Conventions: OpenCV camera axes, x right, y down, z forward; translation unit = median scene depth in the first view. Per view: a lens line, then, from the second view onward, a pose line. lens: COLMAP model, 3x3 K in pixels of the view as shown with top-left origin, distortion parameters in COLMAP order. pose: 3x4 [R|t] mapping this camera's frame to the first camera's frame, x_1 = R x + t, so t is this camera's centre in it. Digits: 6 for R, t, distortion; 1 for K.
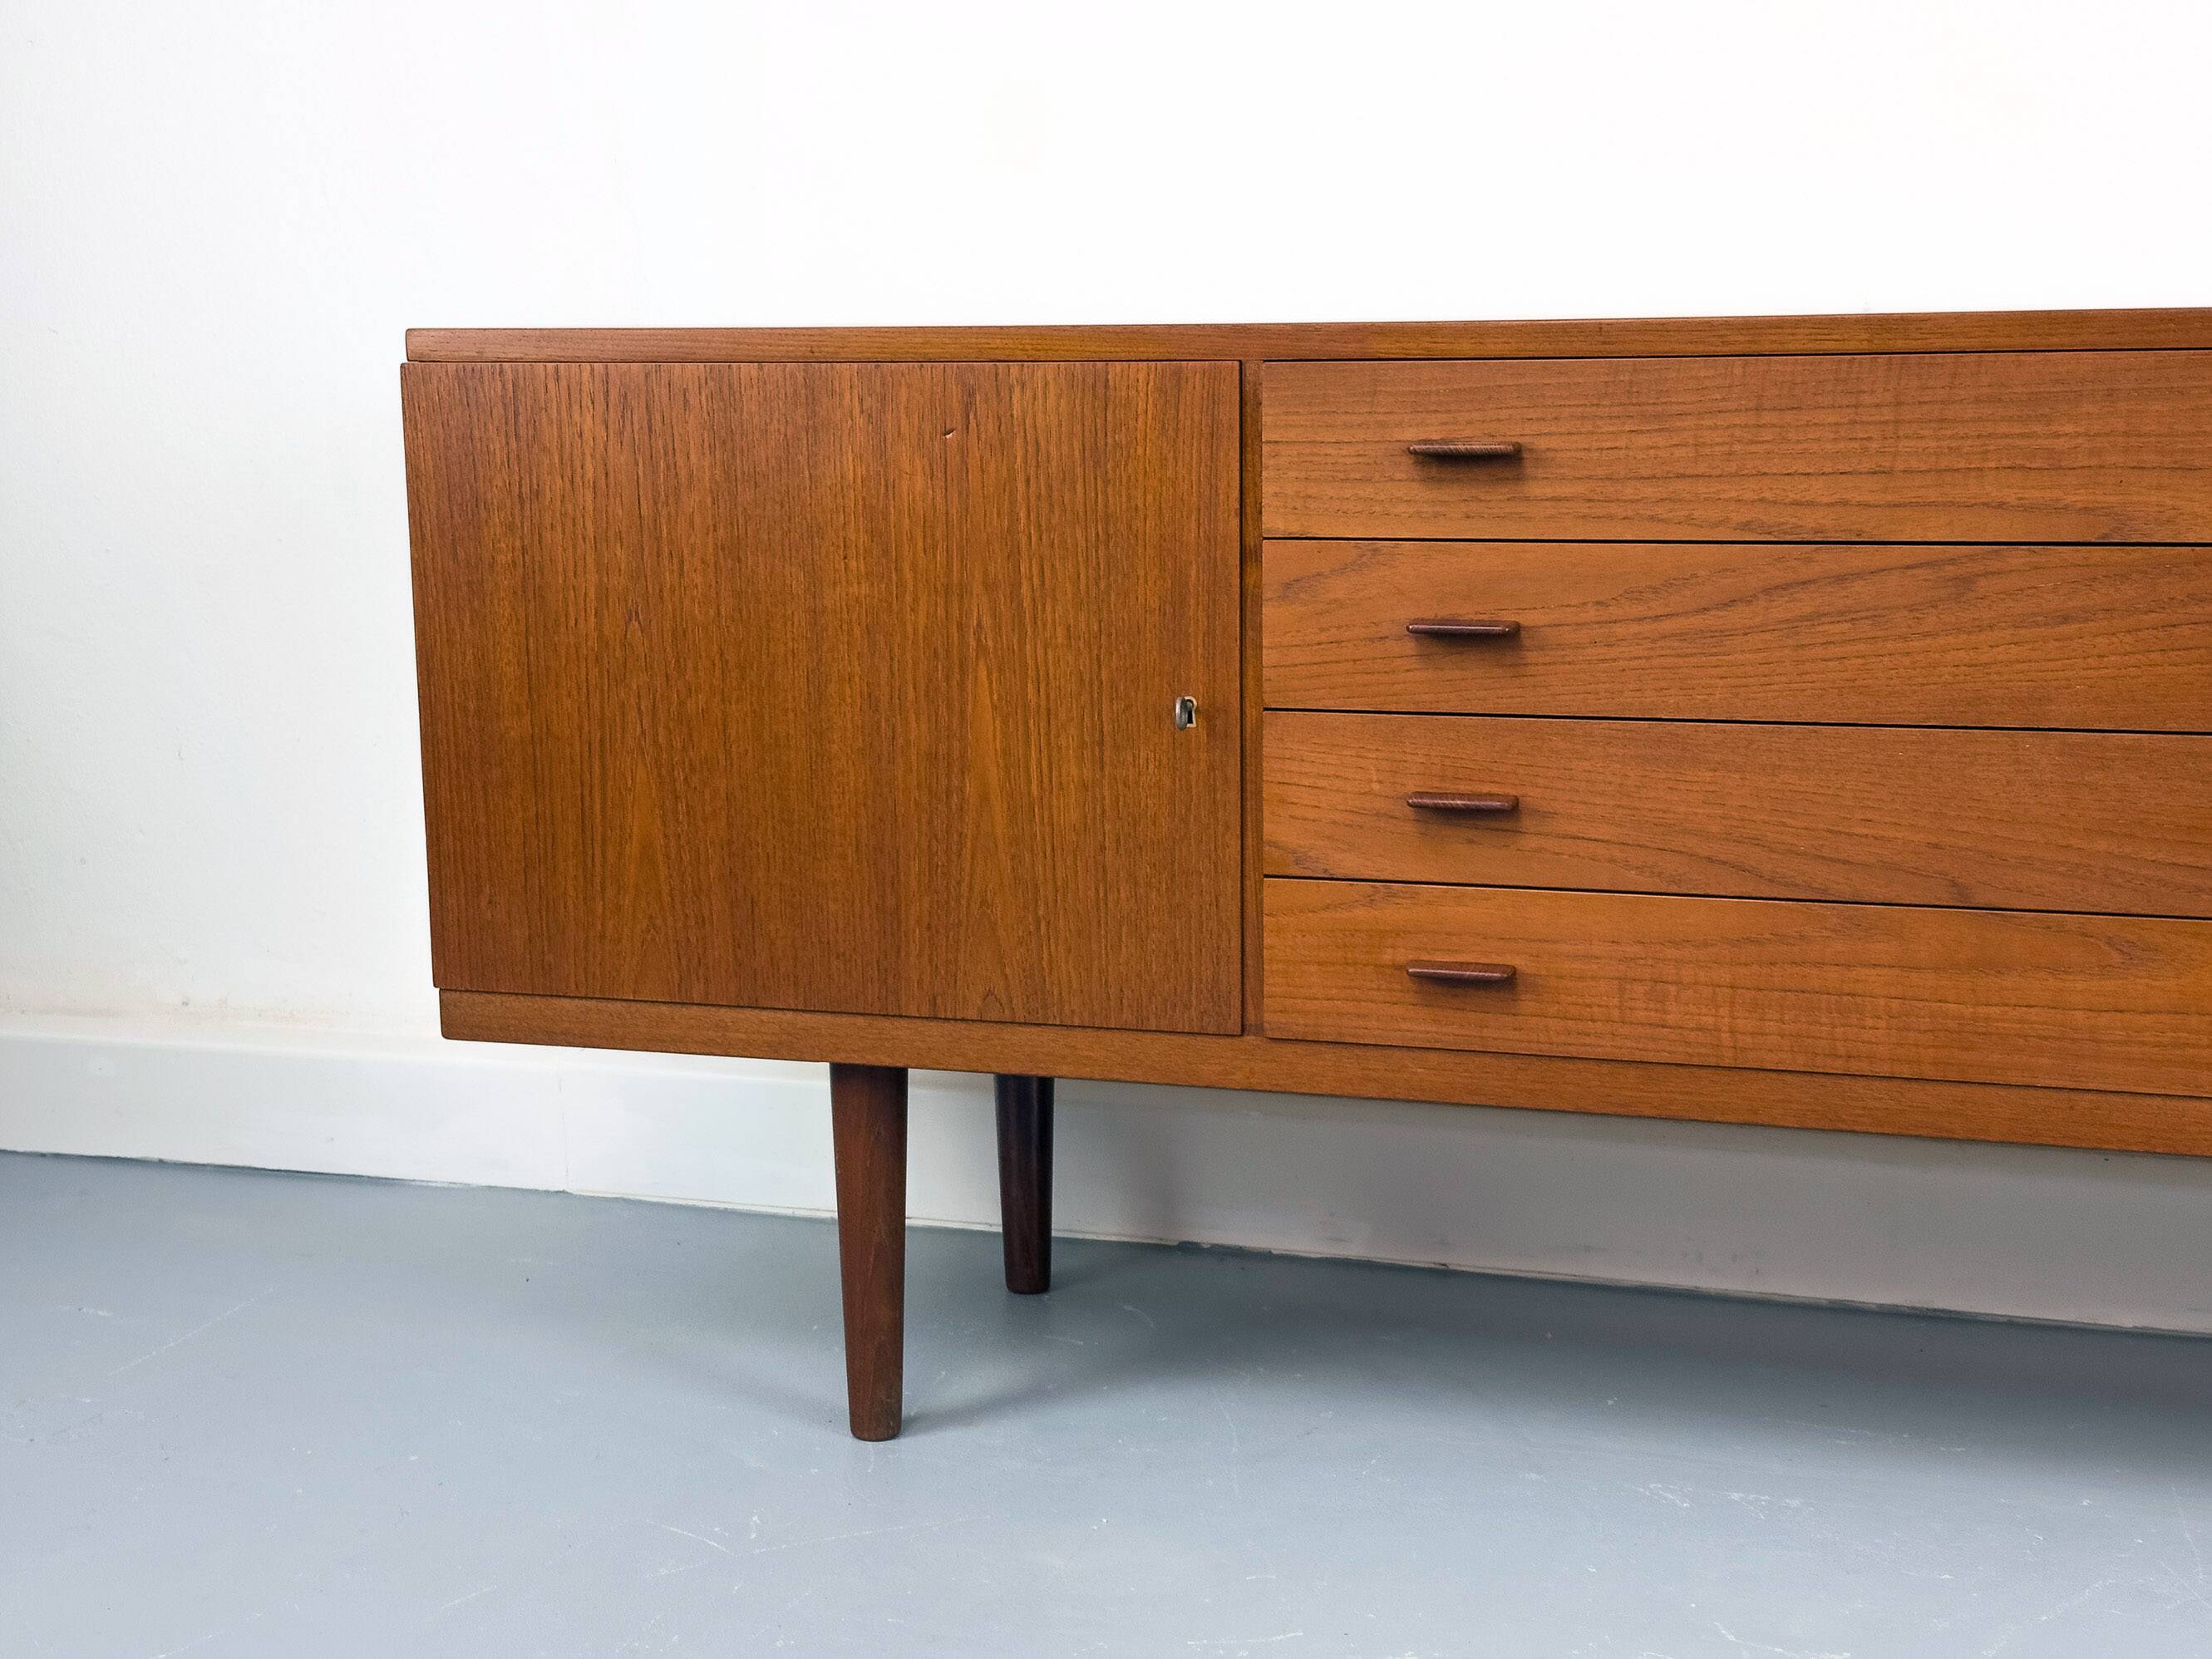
lens RADIAL K [[3080.1, 0, 1103.2], [0, 3080.1, 859.2], [0, 0, 1]] dist [0.125847, 0.000000]
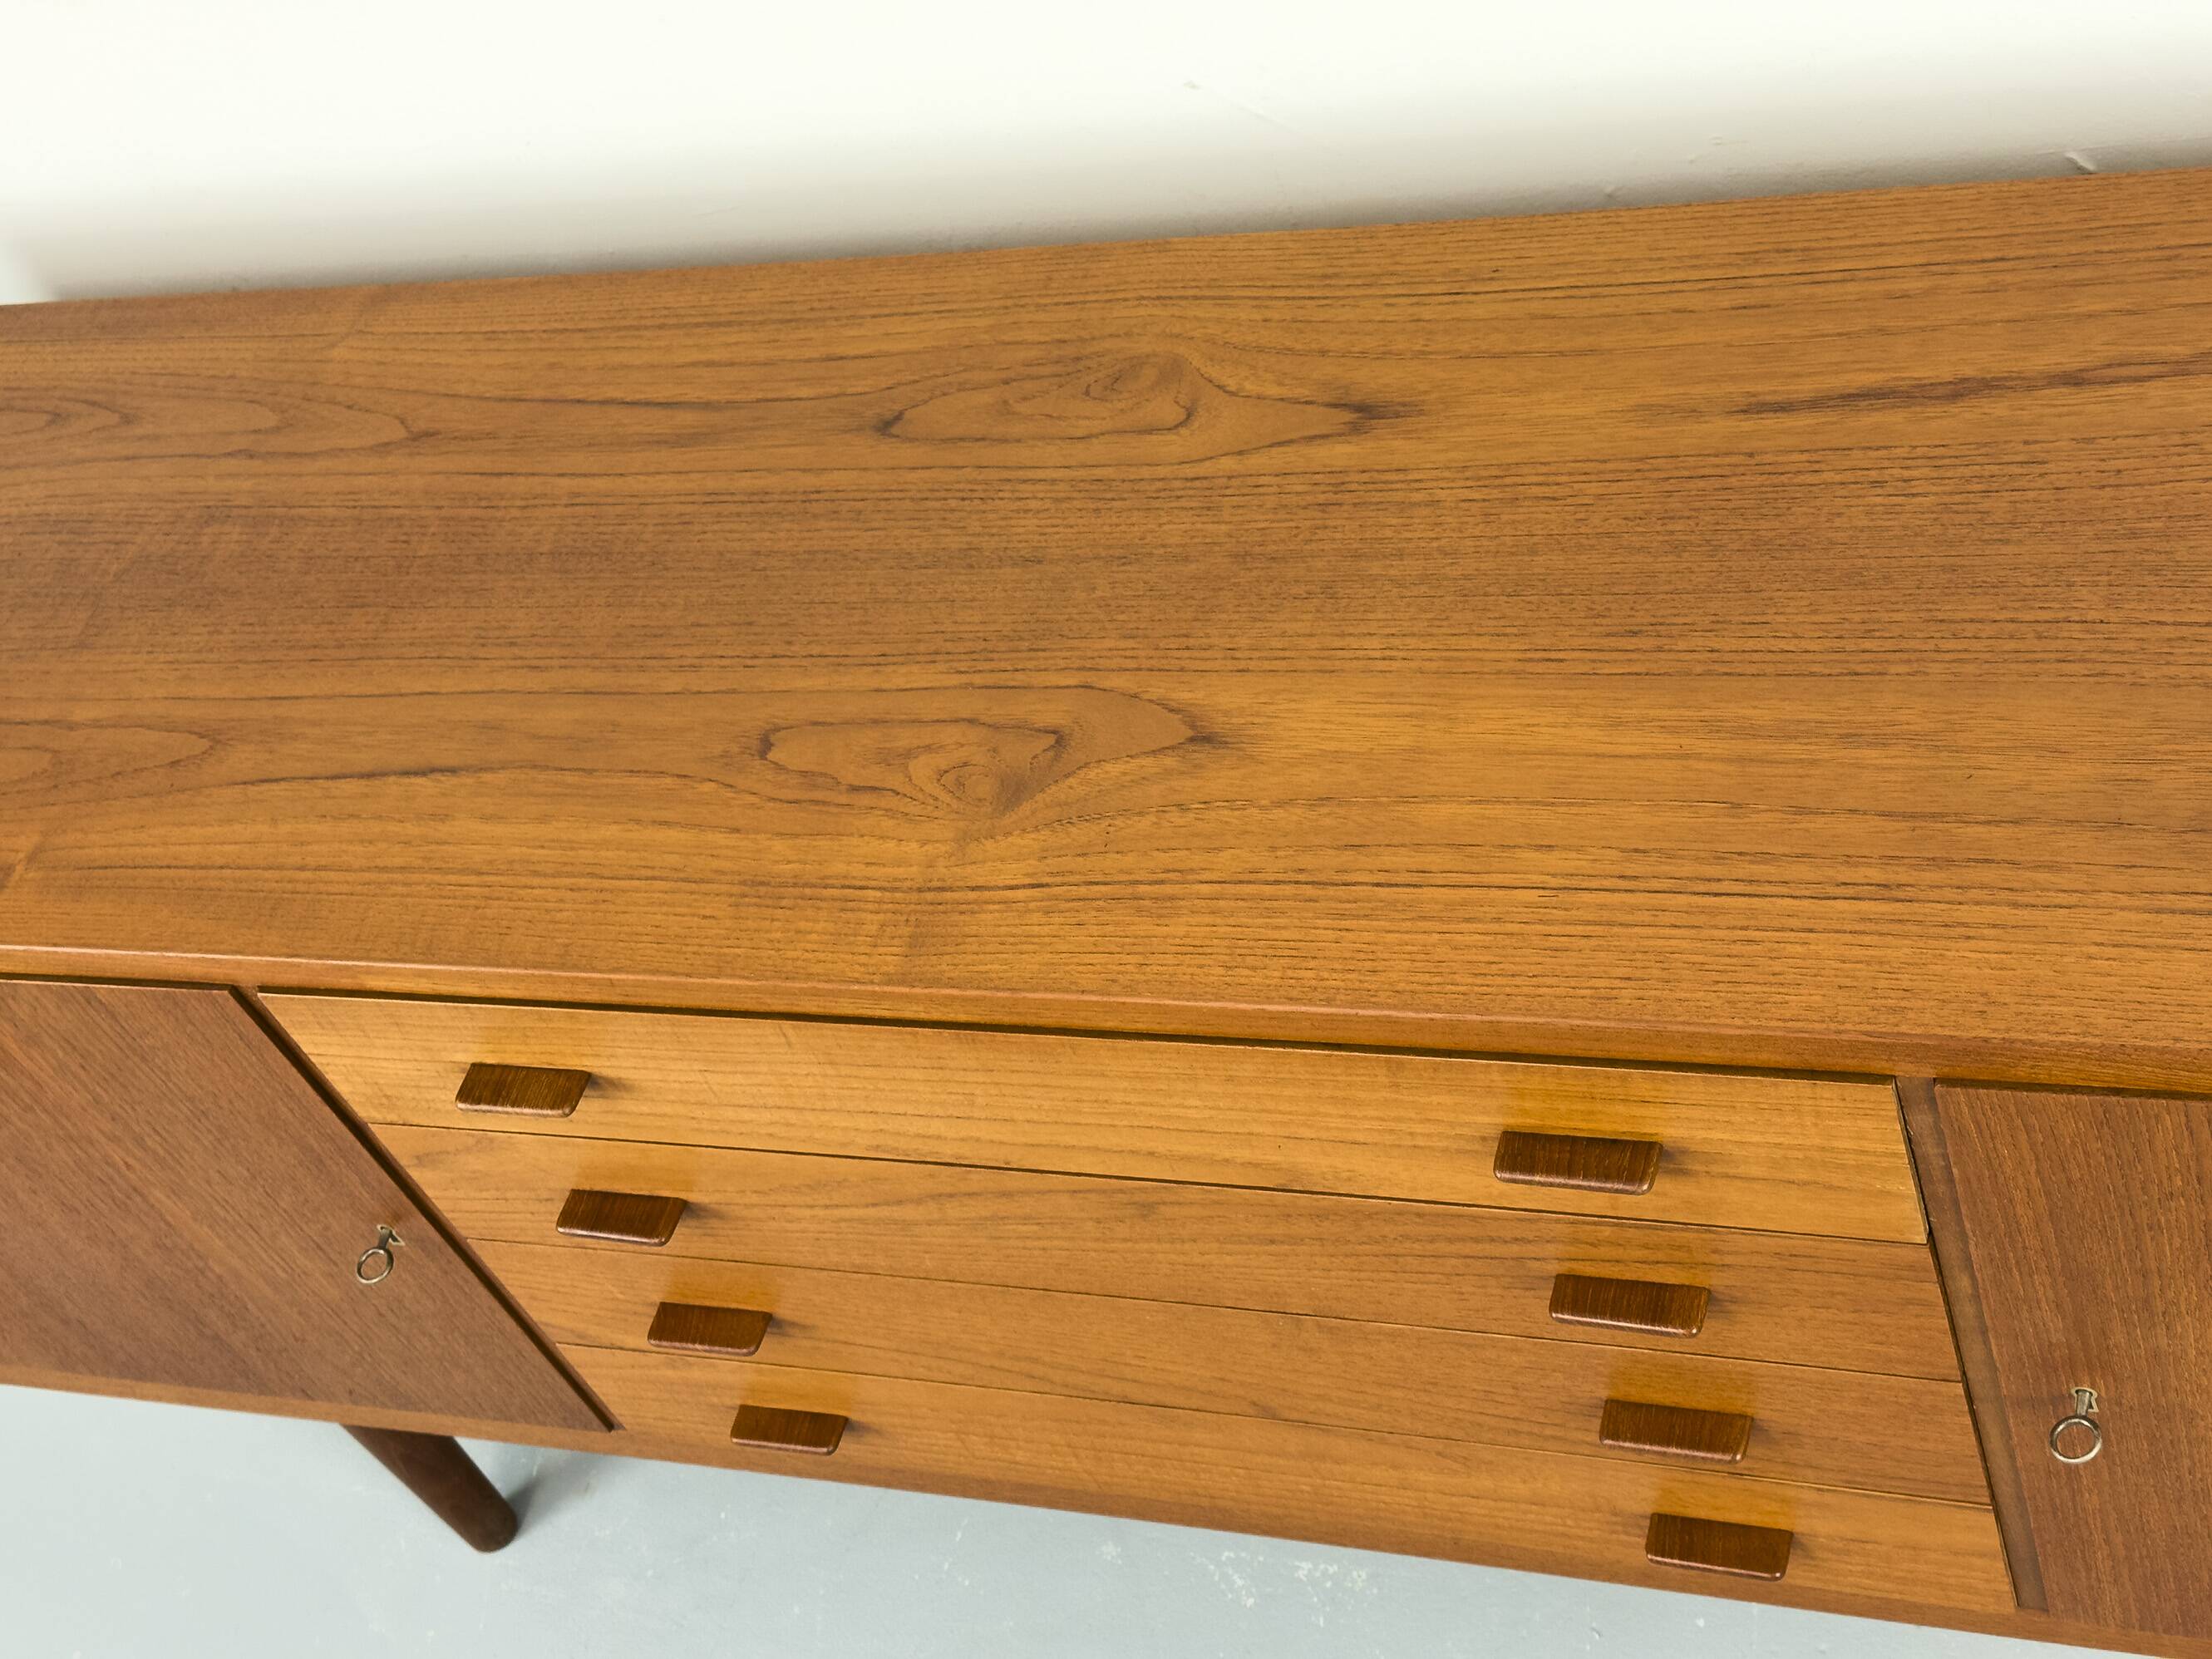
lens RADIAL K [[3080.1, 0, 1109.0], [0, 3080.1, 848.8], [0, 0, 1]] dist [0.125847, 0.000000]
pose [[0.954376, -0.198618, -0.222974, 0.424107], [0.294480, 0.749753, 0.592581, -0.570419], [0.049478, -0.631206, 0.774036, 0.425230]]
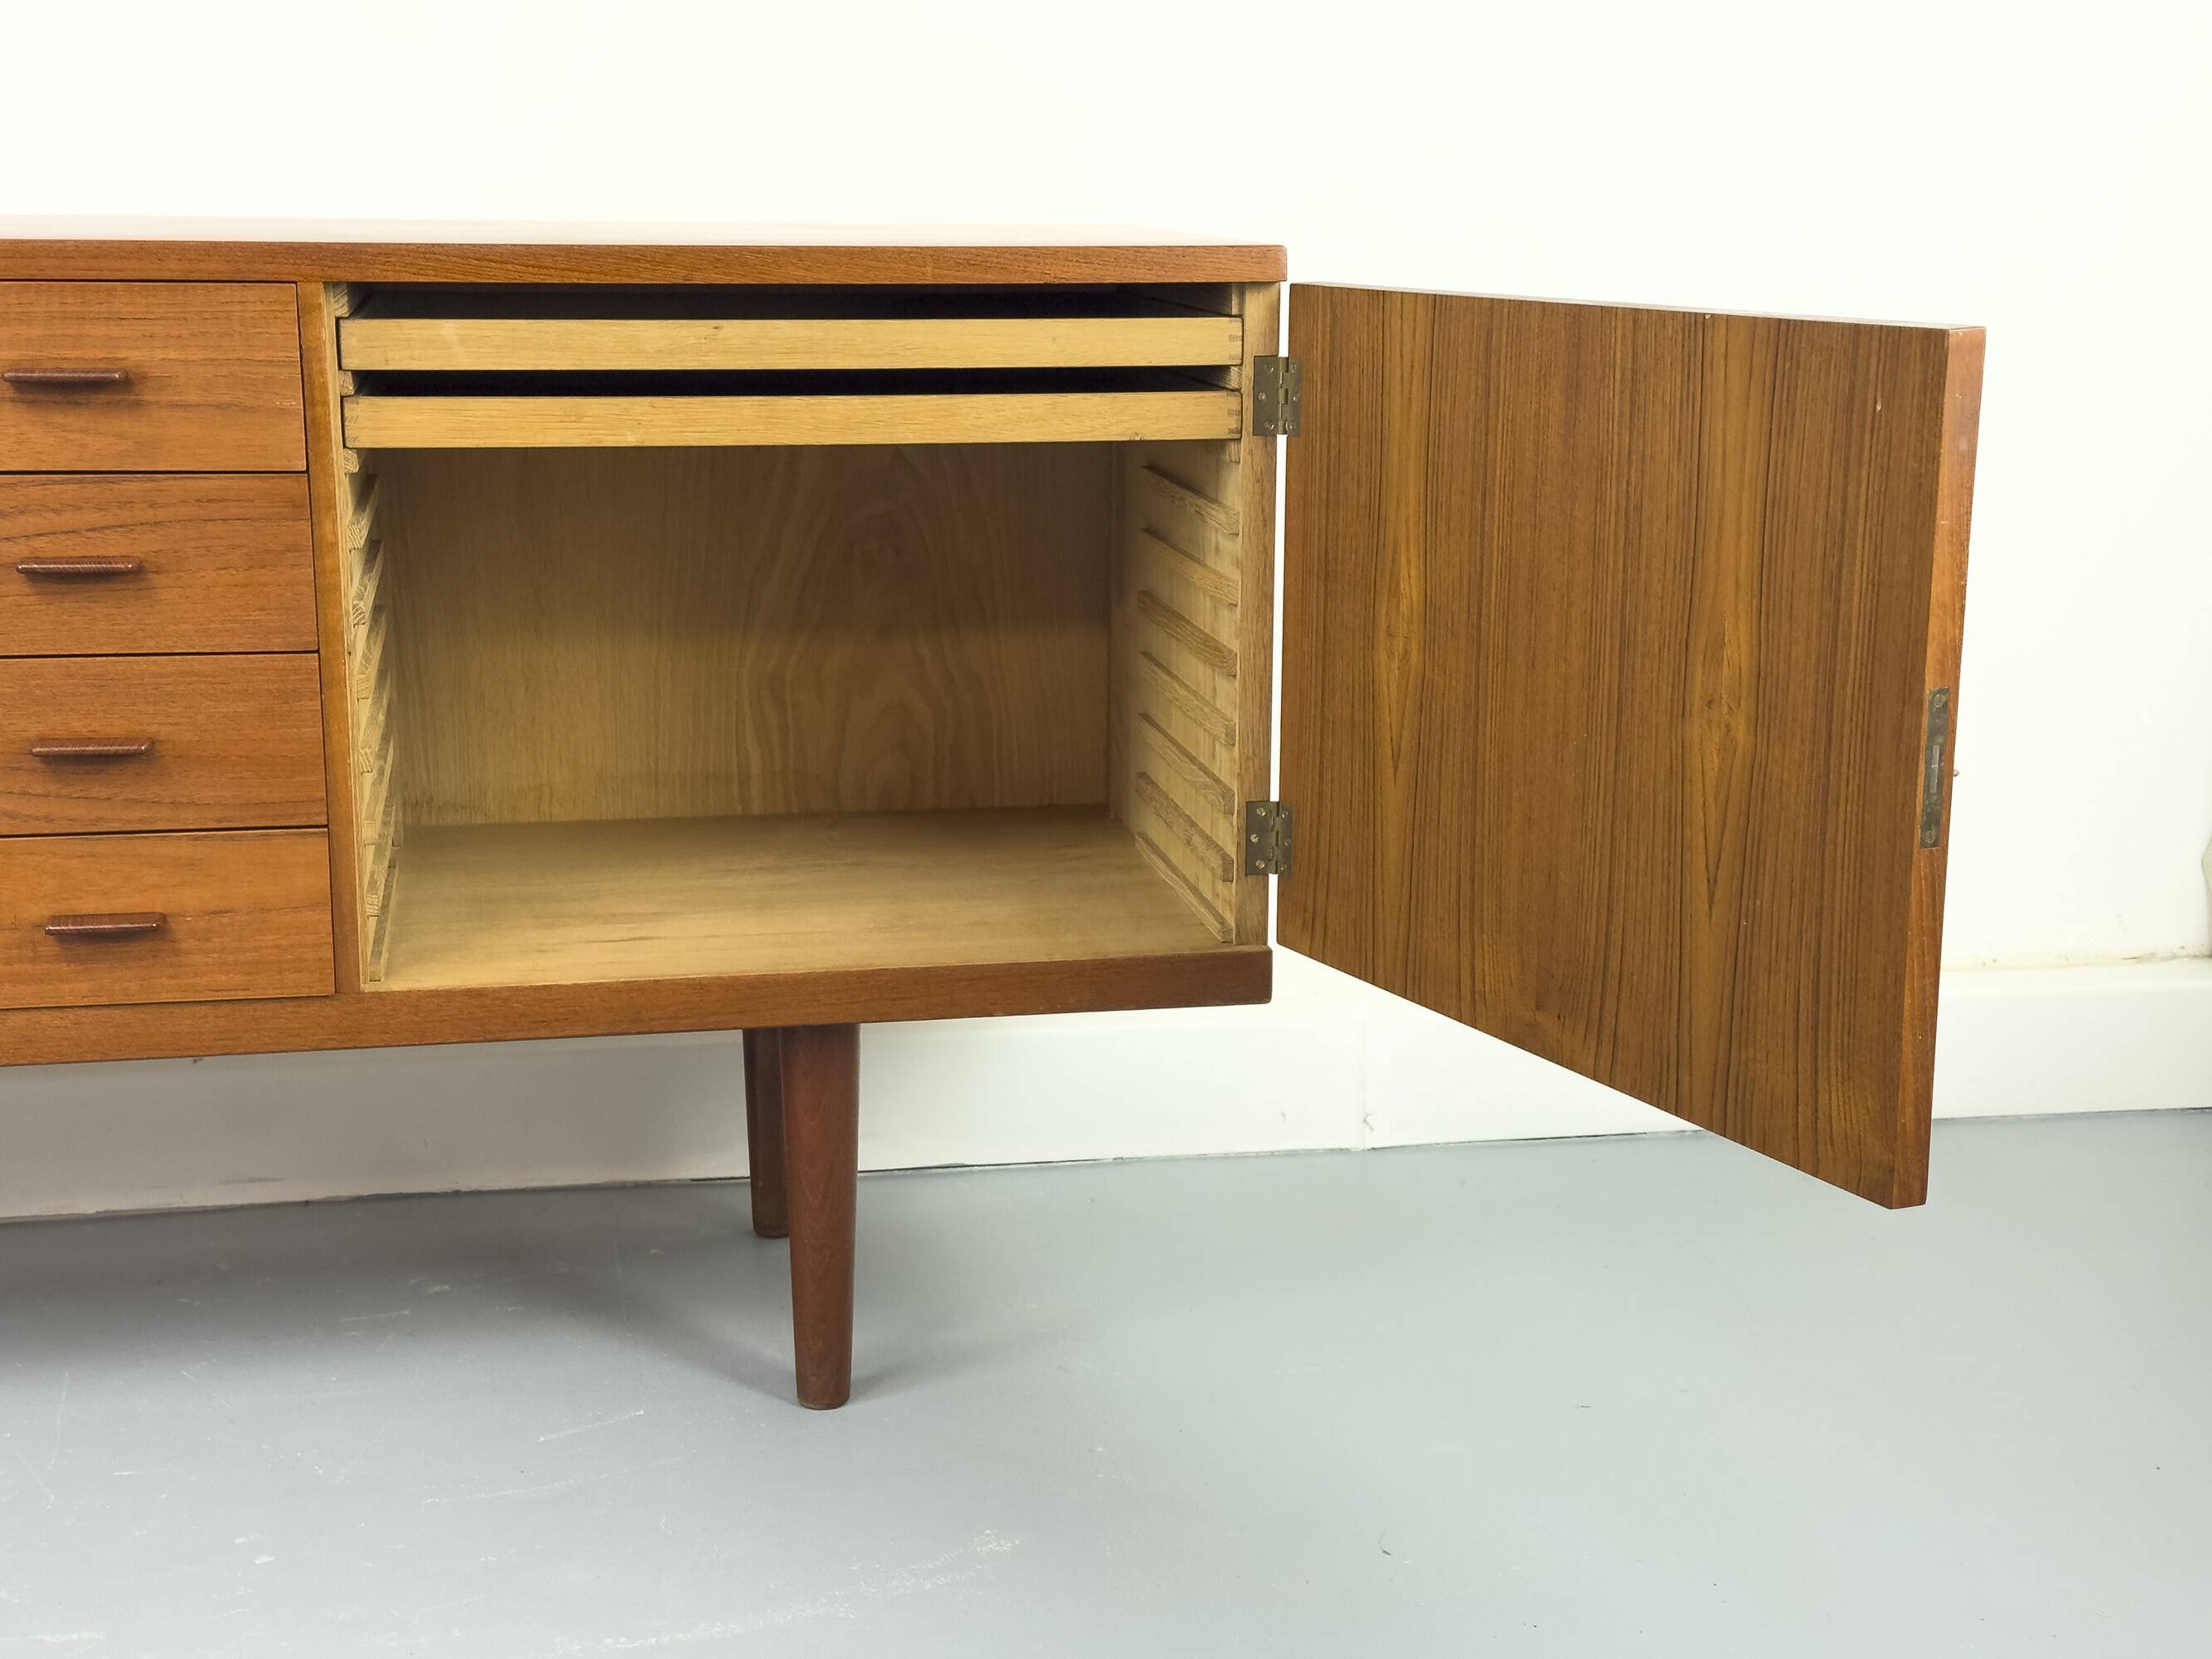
lens RADIAL K [[3080.1, 0, 1107.7], [0, 3080.1, 844.9], [0, 0, 1]] dist [0.125847, 0.000000]
pose [[0.884084, -0.086096, 0.459328, 0.198020], [0.066464, 0.996056, 0.058774, -0.012931], [-0.462577, -0.021433, 0.886320, -0.076658]]
